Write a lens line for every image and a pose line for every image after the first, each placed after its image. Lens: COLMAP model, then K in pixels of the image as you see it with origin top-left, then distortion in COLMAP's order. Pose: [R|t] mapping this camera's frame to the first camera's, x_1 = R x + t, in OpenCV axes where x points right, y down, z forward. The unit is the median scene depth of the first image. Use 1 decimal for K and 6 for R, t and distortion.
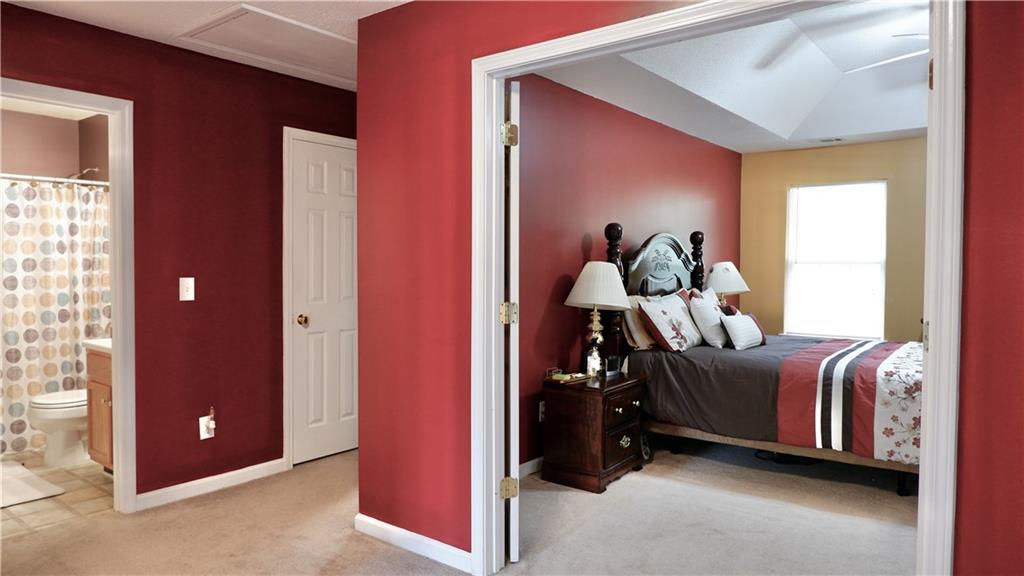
lens RADIAL K [[667.9, 0, 517.8], [0, 667.9, 295.6], [0, 0, 1]] dist [-0.010082, 0.005221]
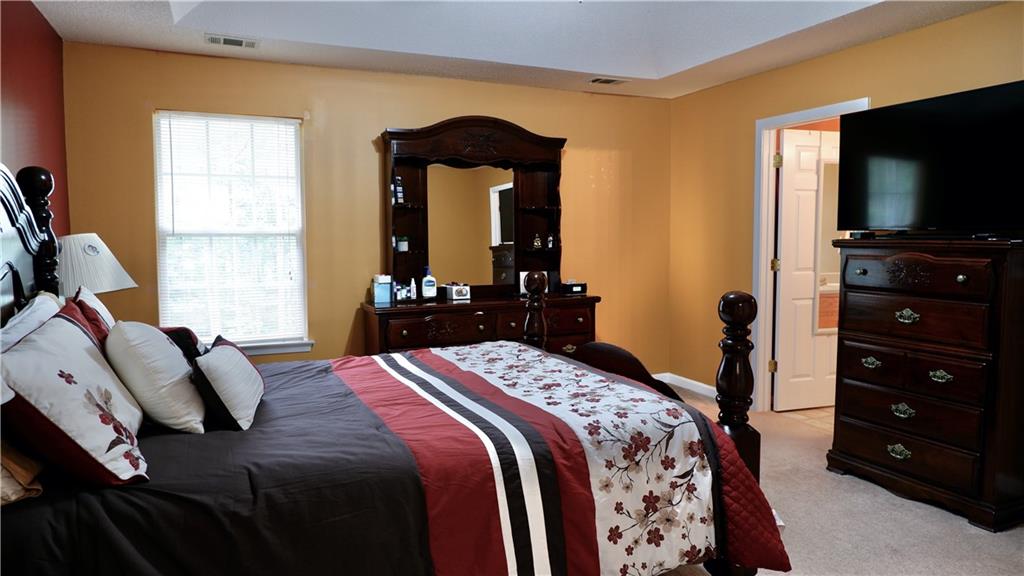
lens RADIAL K [[667.9, 0, 511.7], [0, 667.9, 292.1], [0, 0, 1]] dist [-0.010082, 0.005221]
pose [[0.477508, -0.076506, 0.875290, 0.030939], [0.045505, 0.997018, 0.062321, -0.032995], [-0.877448, 0.010071, 0.479566, 0.681590]]
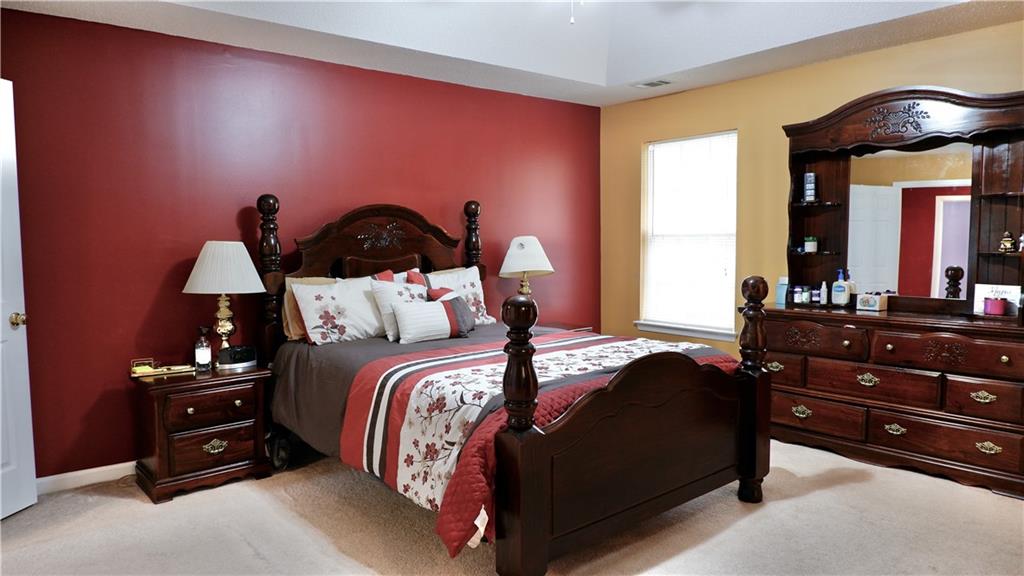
lens RADIAL K [[667.9, 0, 510.1], [0, 667.9, 287.5], [0, 0, 1]] dist [-0.010082, 0.005221]
pose [[0.970422, 0.006874, -0.241315, 0.723441], [-0.000277, 0.999626, 0.027360, -0.012519], [0.241413, -0.026484, 0.970061, 0.244983]]
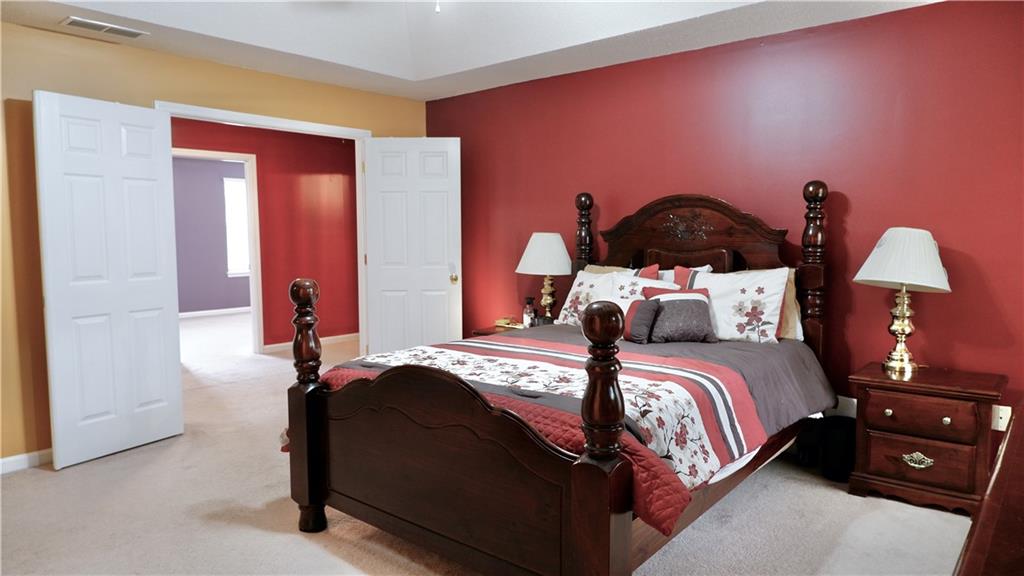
lens RADIAL K [[667.9, 0, 495.3], [0, 667.9, 280.4], [0, 0, 1]] dist [-0.010082, 0.005221]
pose [[-0.100077, 0.067985, -0.992654, 1.285540], [-0.038877, 0.996634, 0.072177, -0.049012], [0.994220, 0.045815, -0.097097, 1.059026]]
